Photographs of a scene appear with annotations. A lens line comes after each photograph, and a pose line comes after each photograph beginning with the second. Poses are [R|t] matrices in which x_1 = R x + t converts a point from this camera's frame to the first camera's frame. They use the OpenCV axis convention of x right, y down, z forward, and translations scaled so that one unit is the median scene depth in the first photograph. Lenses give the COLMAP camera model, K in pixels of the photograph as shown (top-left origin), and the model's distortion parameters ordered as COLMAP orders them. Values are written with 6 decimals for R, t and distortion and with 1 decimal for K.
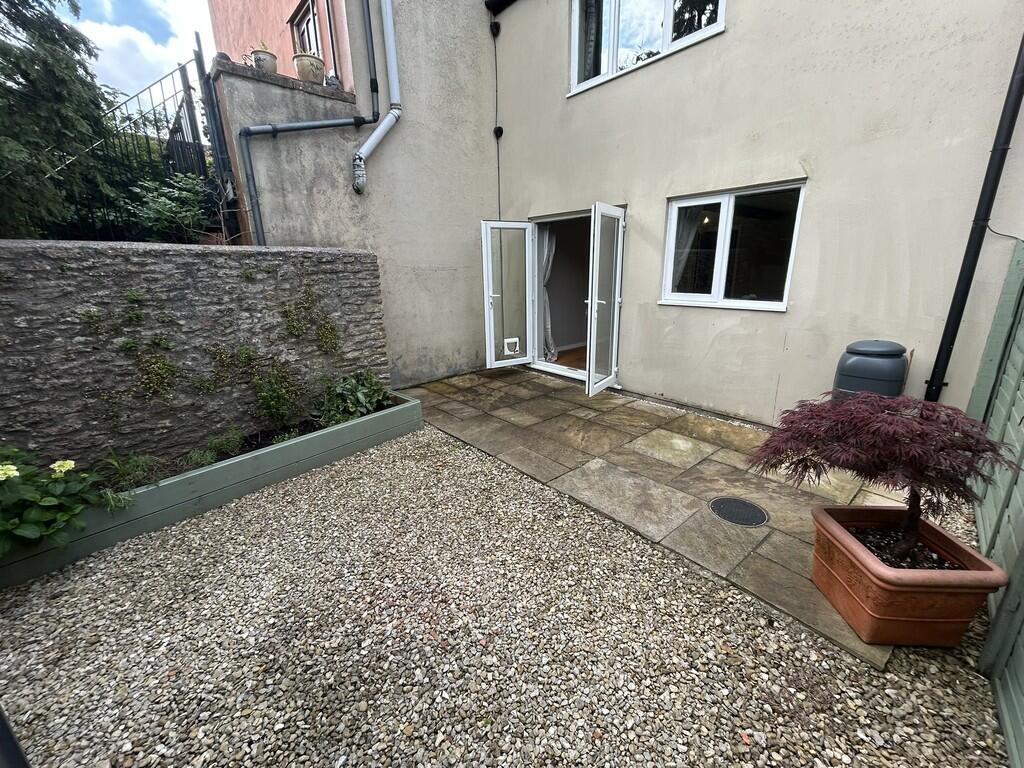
lens RADIAL K [[409.3, 0, 511.0], [0, 409.3, 382.2], [0, 0, 1]] dist [-0.001022, 0.000394]
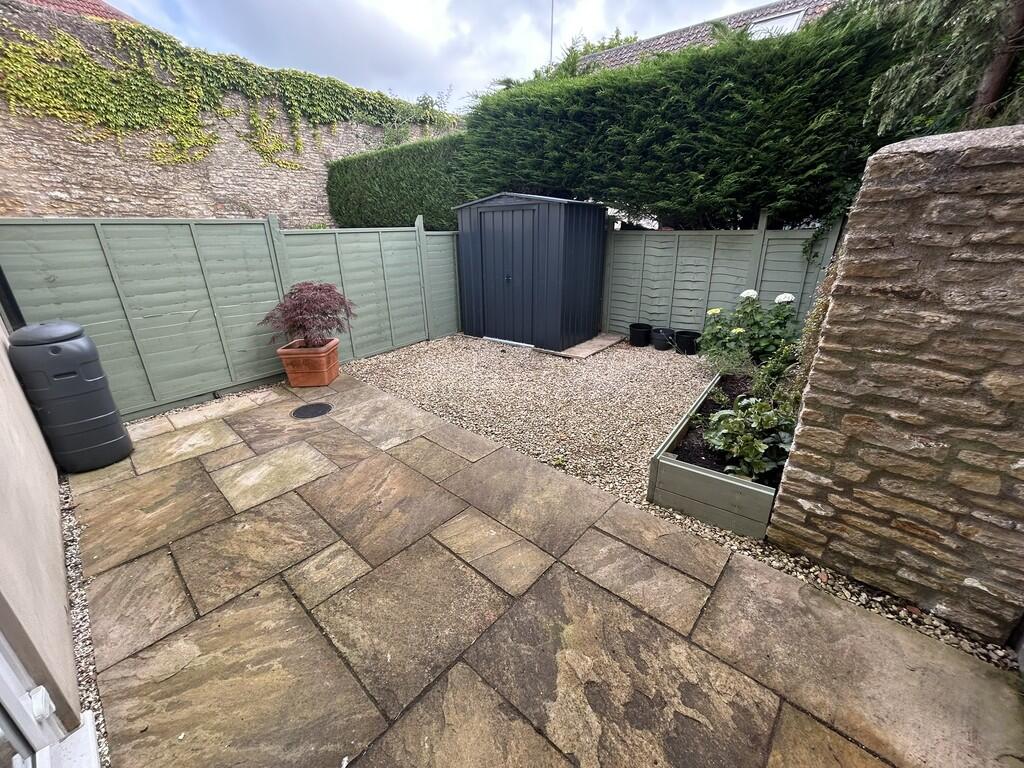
lens RADIAL K [[412.3, 0, 512.0], [0, 412.3, 384.0], [0, 0, 1]] dist [-0.000746, 0.000106]
pose [[-0.990966, 0.082377, -0.105835, 0.020725], [0.003190, 0.803385, 0.595452, -0.389944], [0.134078, 0.589735, -0.796389, 1.443241]]
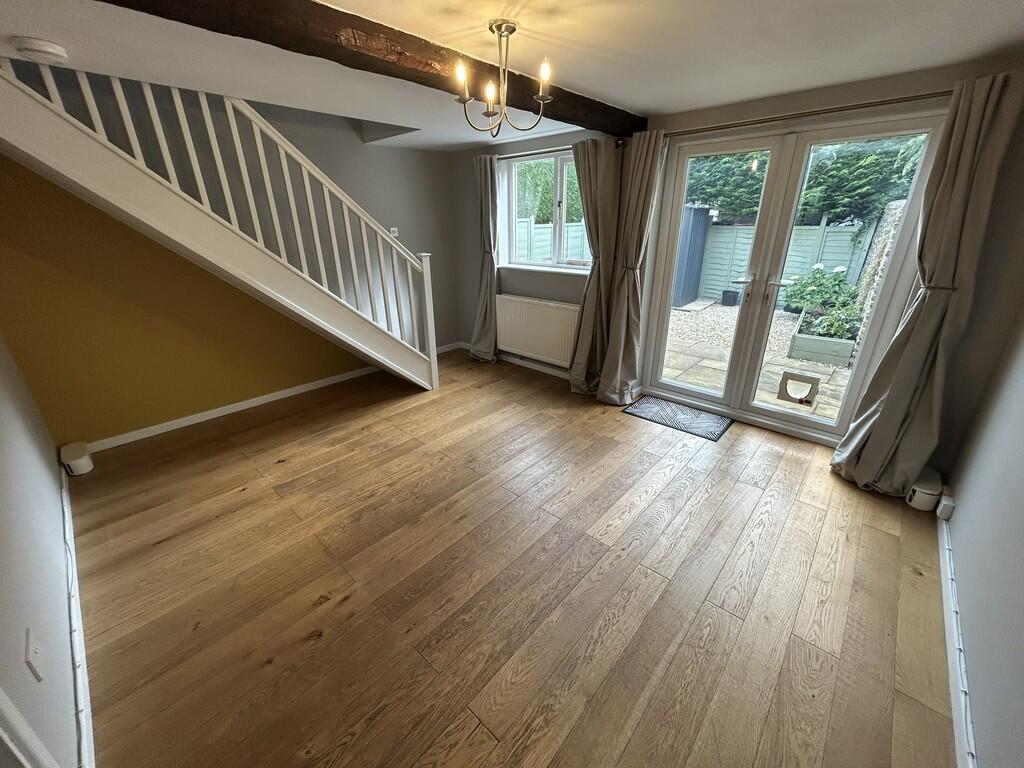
lens RADIAL K [[409.3, 0, 511.0], [0, 409.3, 382.2], [0, 0, 1]] dist [-0.001022, 0.000394]
pose [[-0.993806, 0.073907, -0.082990, 0.755396], [0.007870, 0.791719, 0.610835, -0.617872], [0.110850, 0.606398, -0.787397, 2.055232]]
